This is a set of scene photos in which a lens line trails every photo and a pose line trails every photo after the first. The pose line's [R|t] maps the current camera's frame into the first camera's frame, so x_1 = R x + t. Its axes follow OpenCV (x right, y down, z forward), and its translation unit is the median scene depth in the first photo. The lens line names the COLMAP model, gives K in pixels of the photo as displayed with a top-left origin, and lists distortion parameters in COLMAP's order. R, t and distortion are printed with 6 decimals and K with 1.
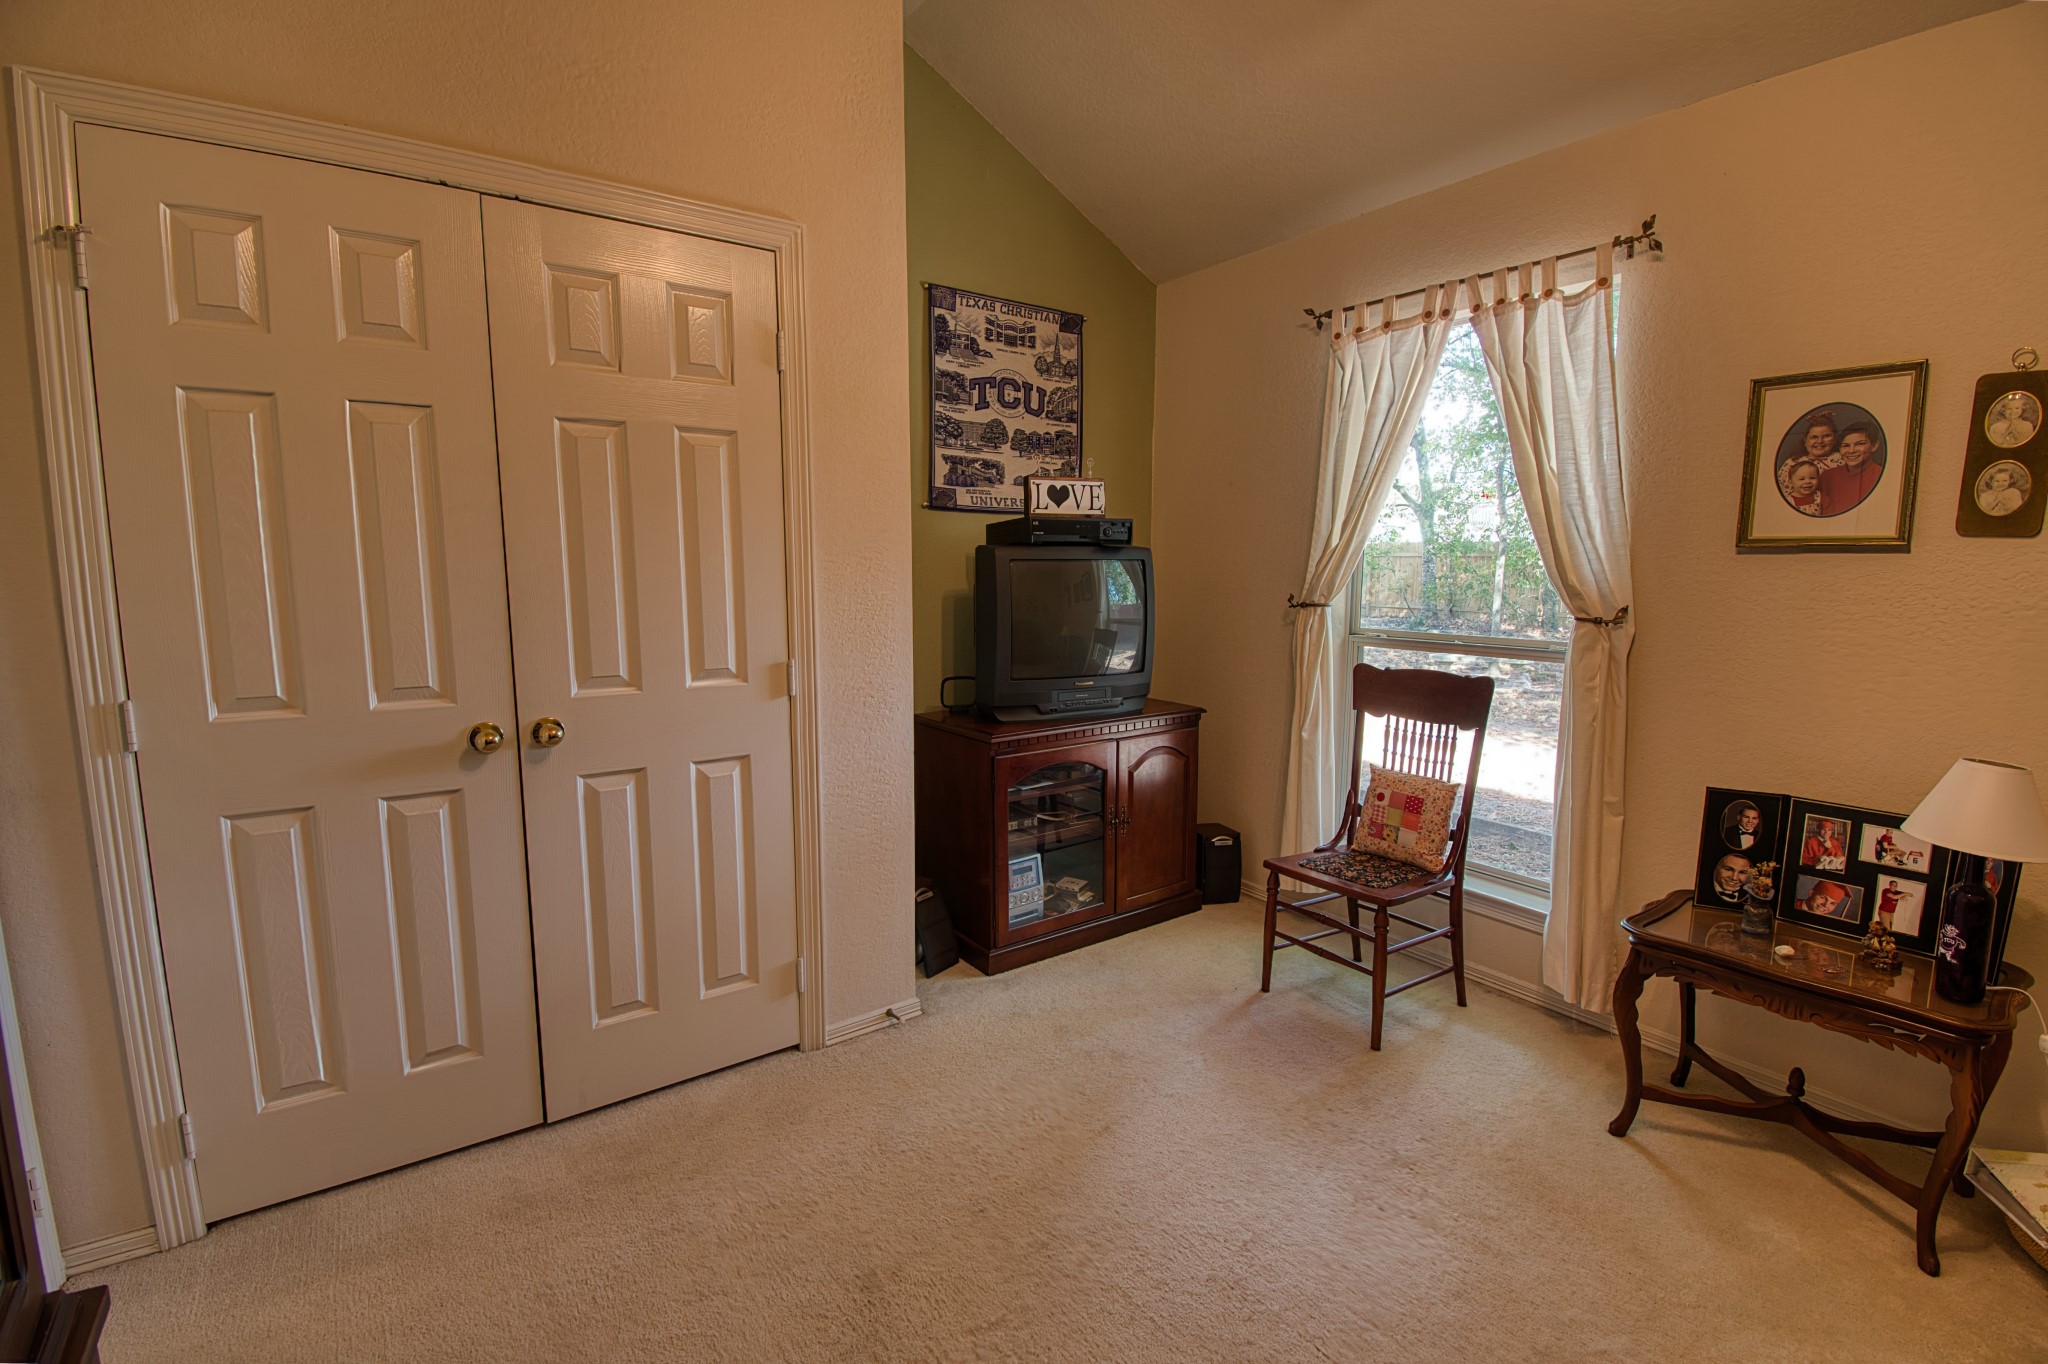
lens RADIAL K [[921.3, 0, 1024.0], [0, 921.3, 682.0], [0, 0, 1]] dist [0.011522, -0.026263]
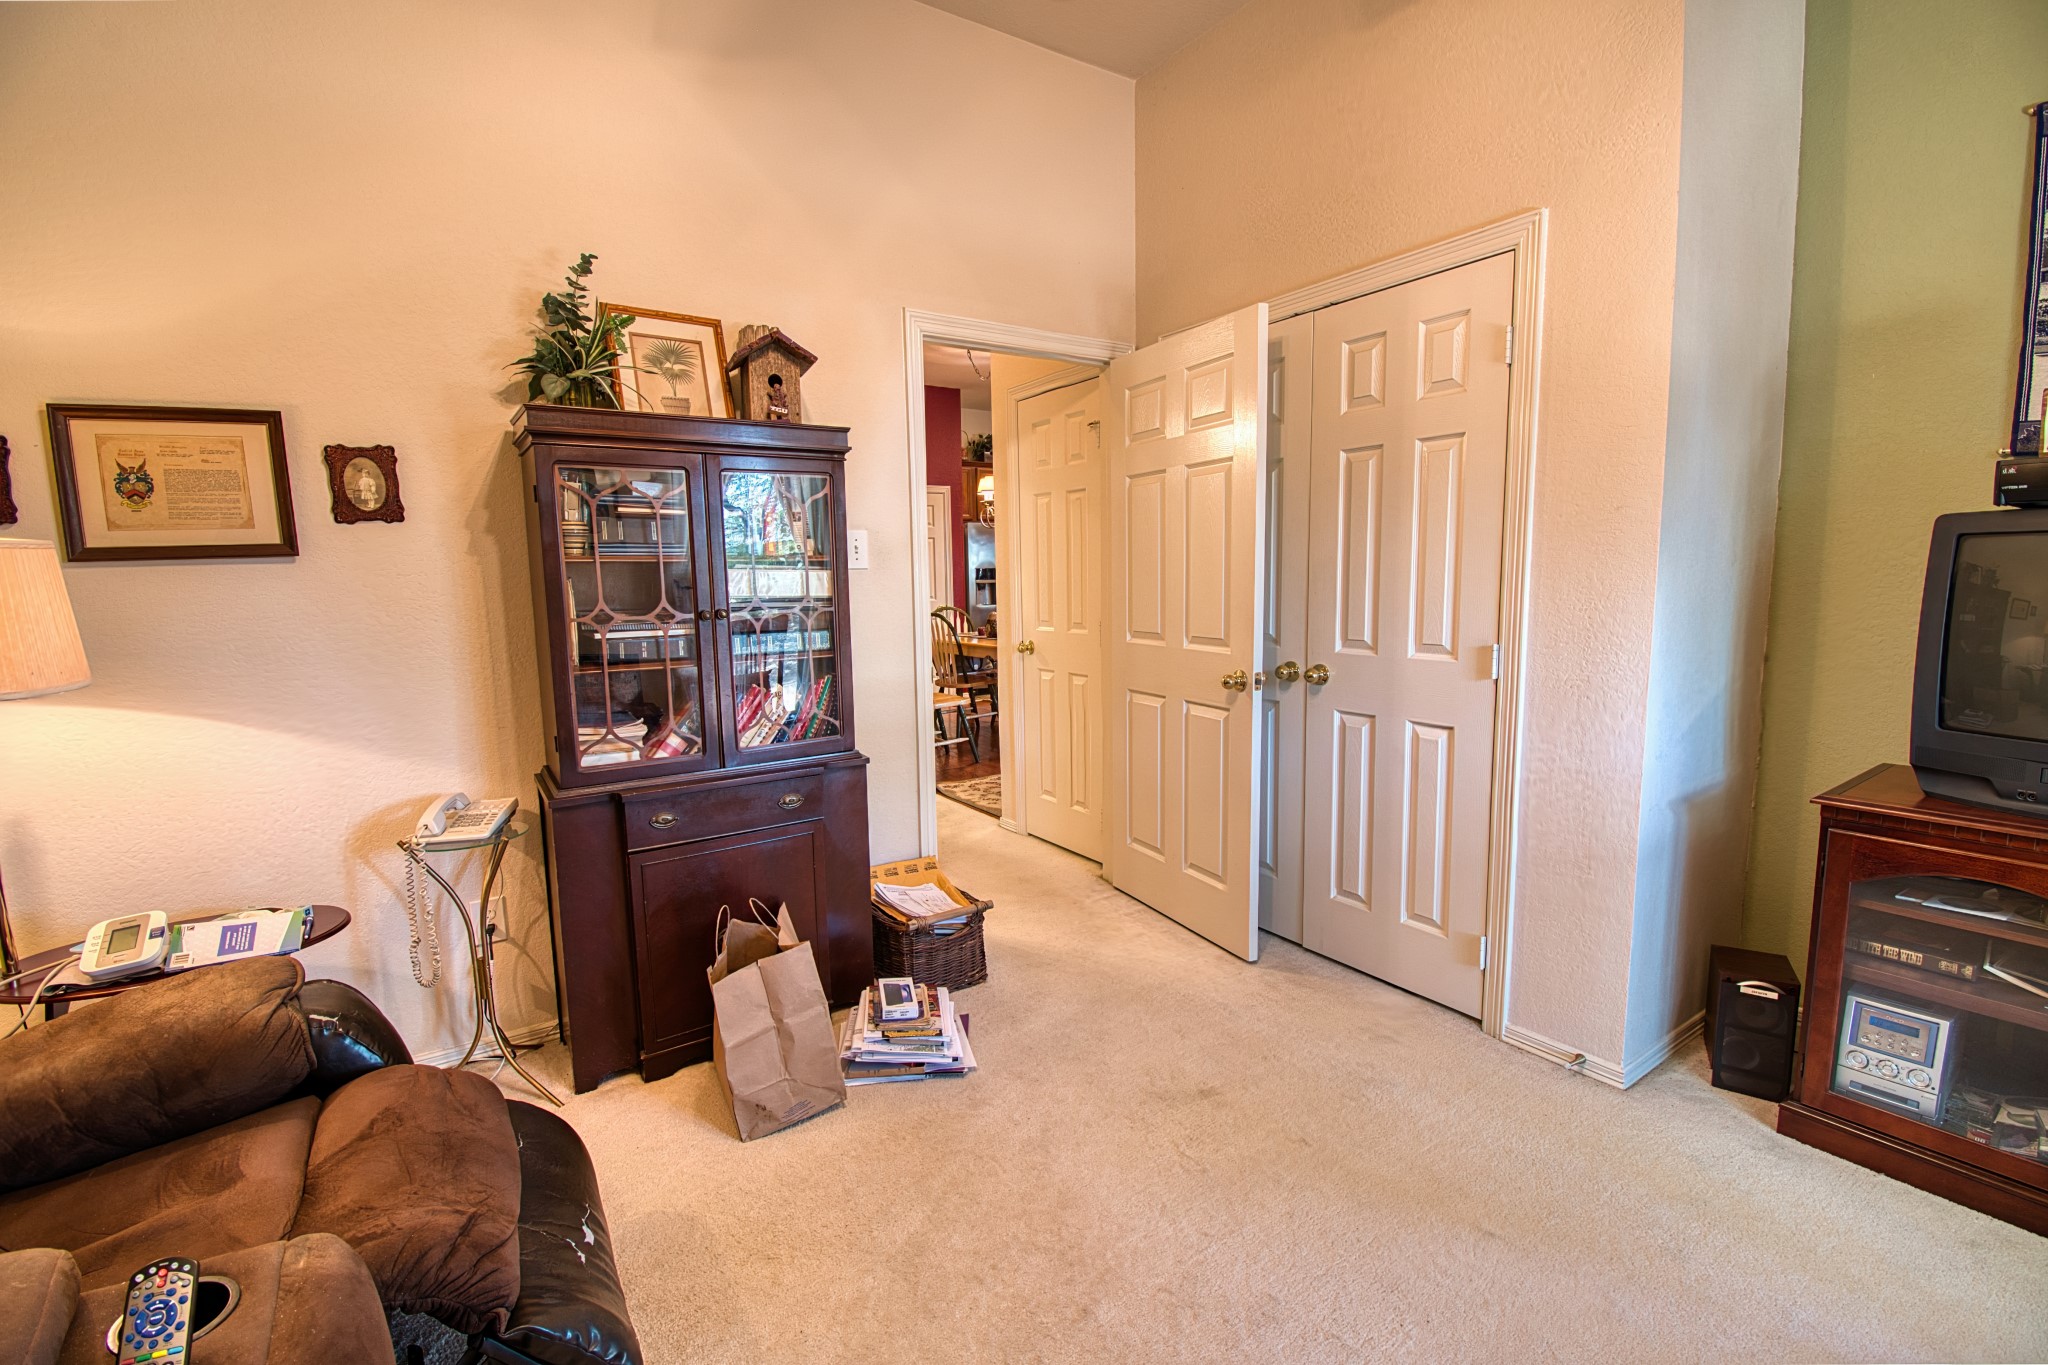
lens RADIAL K [[921.3, 0, 1024.0], [0, 921.3, 682.5], [0, 0, 1]] dist [0.011522, -0.026263]
pose [[-0.067292, 0.120137, -0.990474, 0.771963], [-0.104063, 0.986465, 0.126720, -0.055007], [0.992292, 0.111599, -0.053880, 0.517805]]
